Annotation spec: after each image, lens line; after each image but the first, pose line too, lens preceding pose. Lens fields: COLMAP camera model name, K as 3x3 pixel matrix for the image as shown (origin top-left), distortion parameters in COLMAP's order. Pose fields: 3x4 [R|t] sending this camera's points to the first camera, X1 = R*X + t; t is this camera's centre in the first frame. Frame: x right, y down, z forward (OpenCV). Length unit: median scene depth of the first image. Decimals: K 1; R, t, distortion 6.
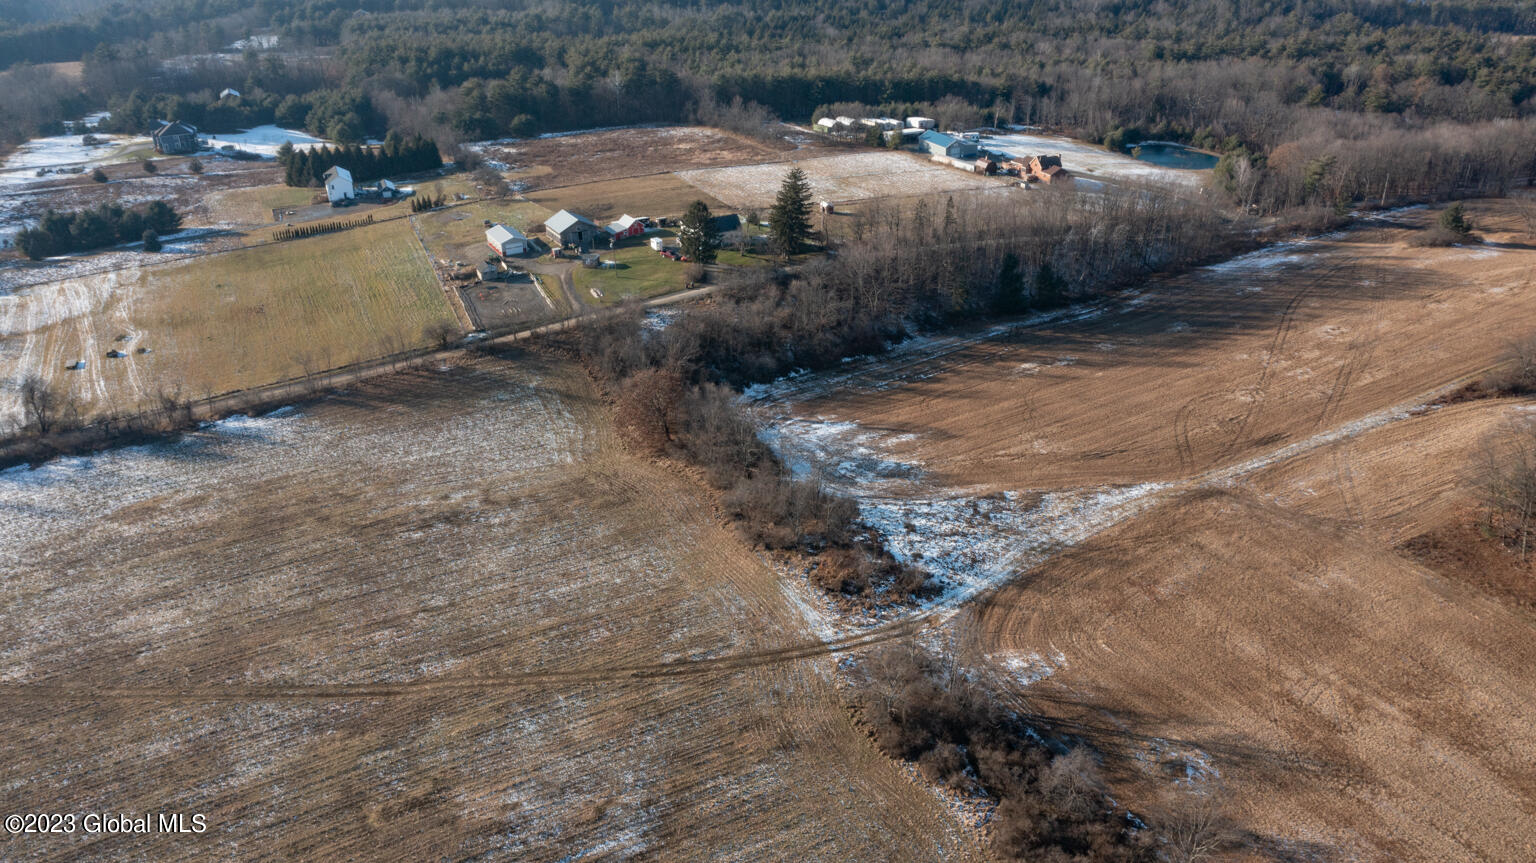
lens RADIAL K [[1208.7, 0, 768.0], [0, 1208.7, 431.5], [0, 0, 1]] dist [-0.019262, -0.001608]
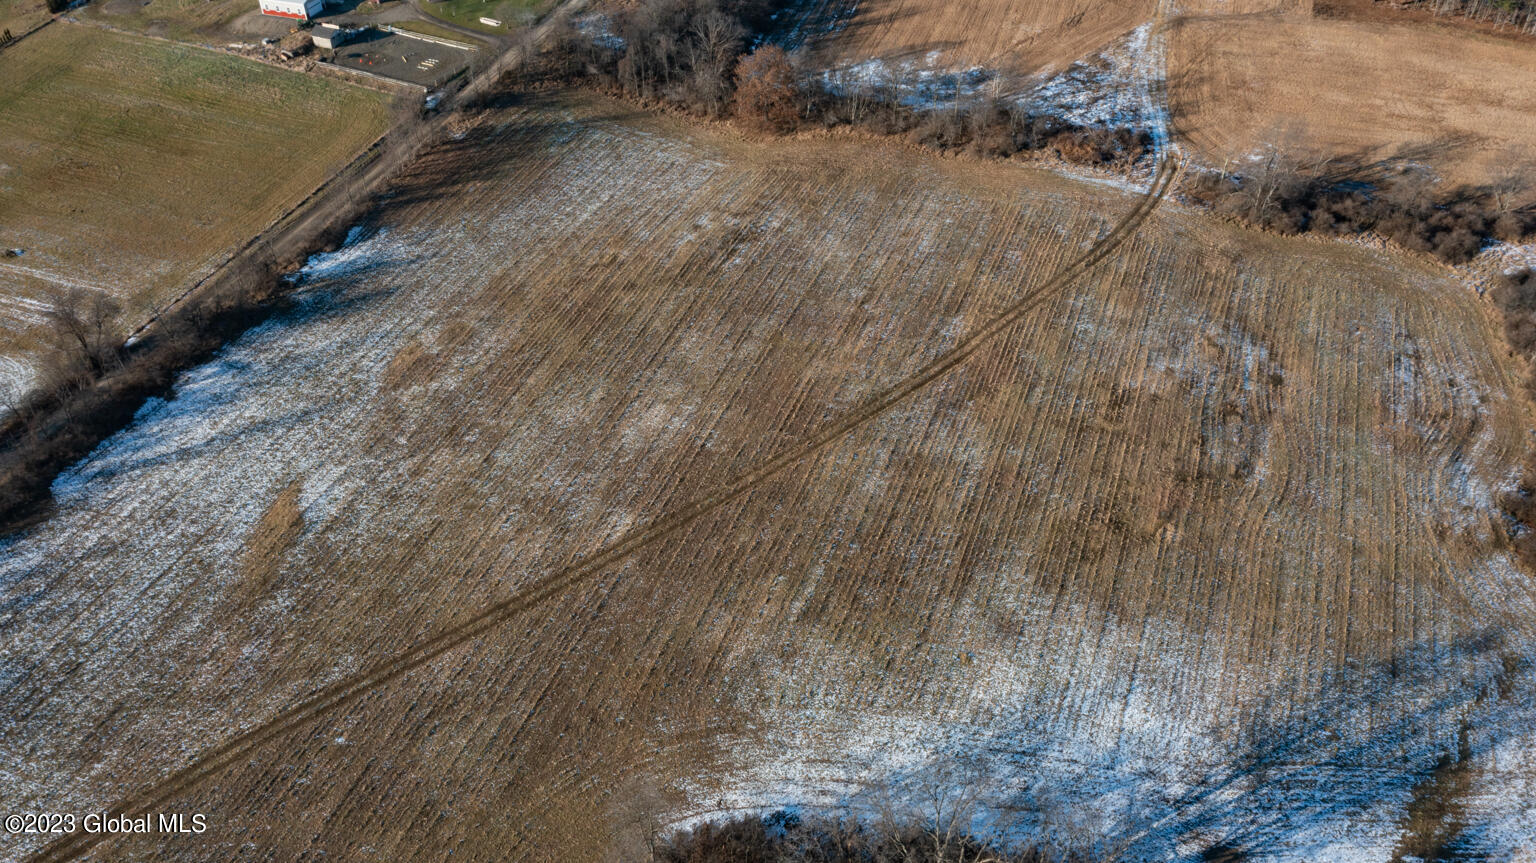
lens RADIAL K [[1217.7, 0, 764.3], [0, 1217.7, 424.3], [0, 0, 1]] dist [-0.021214, 0.003558]
pose [[0.762107, -0.415751, 0.496330, -0.667060], [0.297123, 0.905683, 0.302418, -0.068038], [-0.575248, -0.083004, 0.813757, 0.158614]]
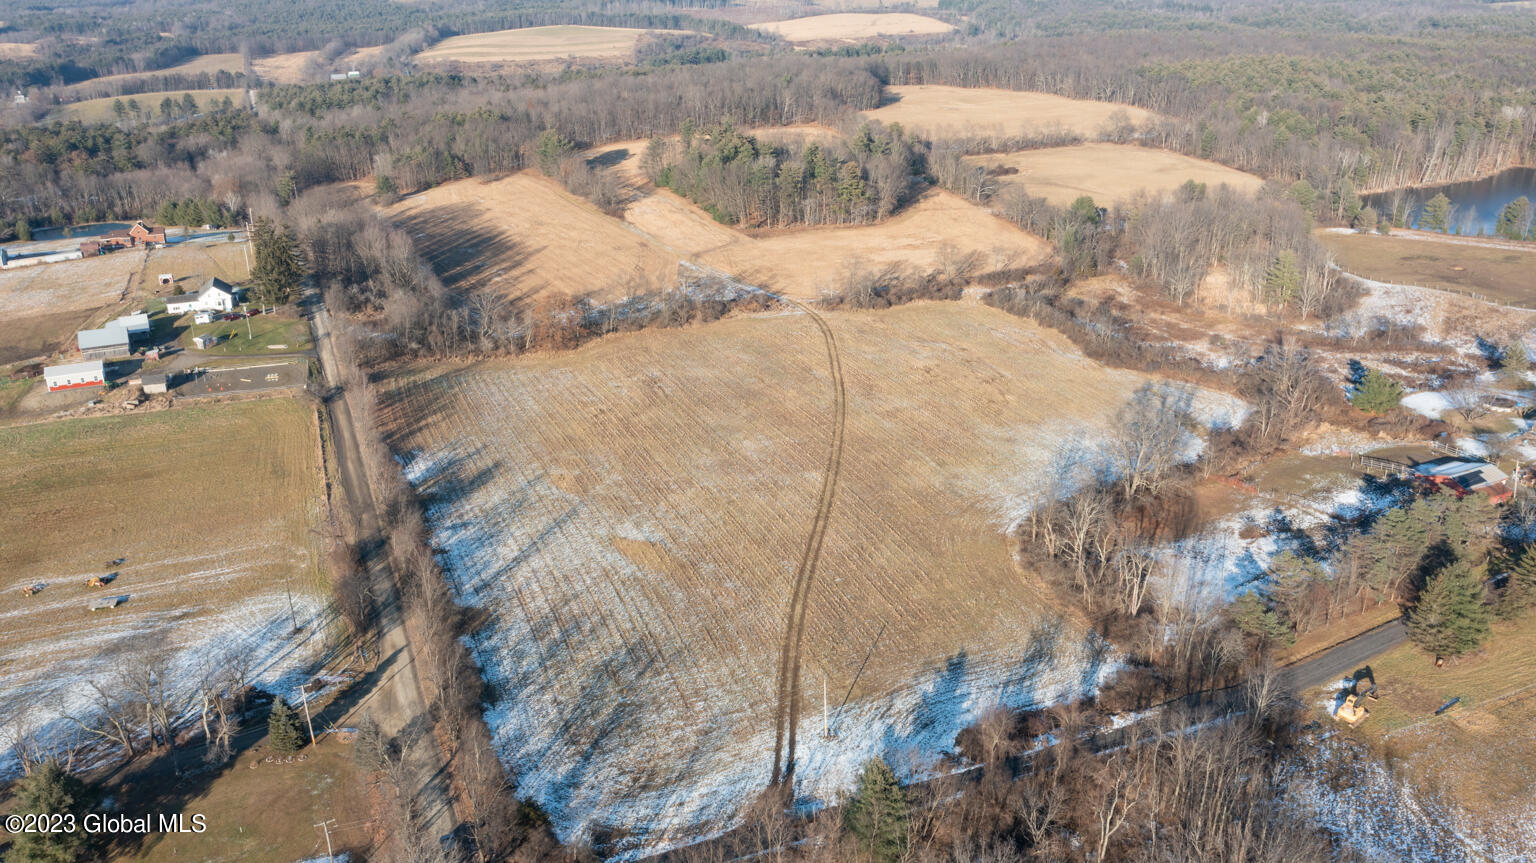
lens RADIAL K [[1207.6, 0, 761.6], [0, 1207.6, 431.2], [0, 0, 1]] dist [-0.016767, 0.001042]
pose [[0.081285, -0.362334, 0.928497, -1.348792], [0.460640, 0.839774, 0.287384, -0.193690], [-0.883857, 0.404343, 0.235167, 0.483959]]
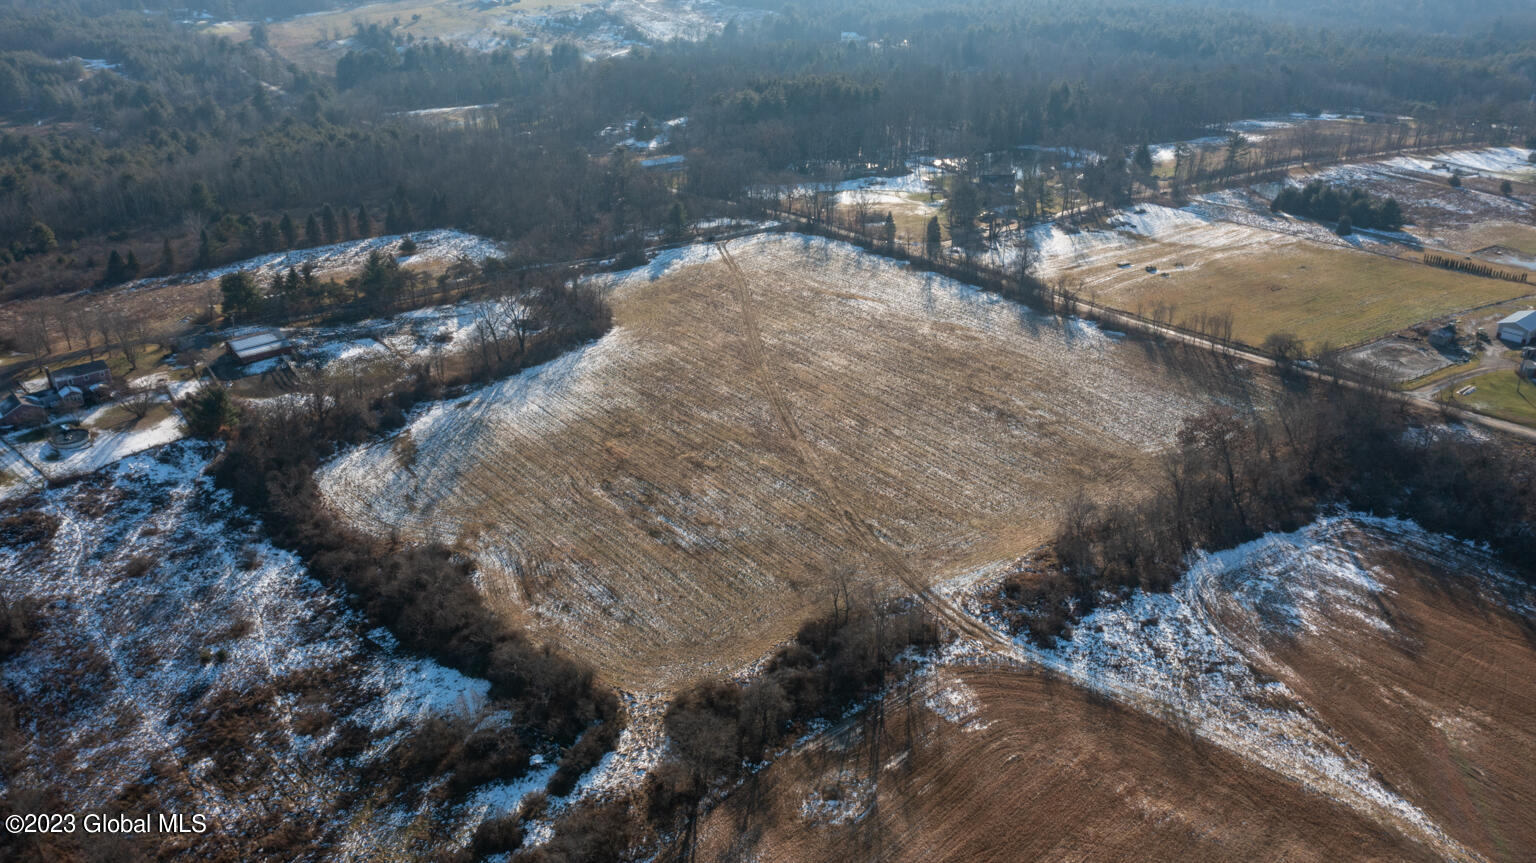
lens RADIAL K [[1218.3, 0, 762.6], [0, 1218.3, 423.5], [0, 0, 1]] dist [-0.018923, 0.005523]
pose [[0.166307, 0.426007, -0.889303, 0.693511], [-0.444121, 0.837570, 0.318171, -0.178255], [0.880397, 0.342044, 0.328493, 0.310321]]
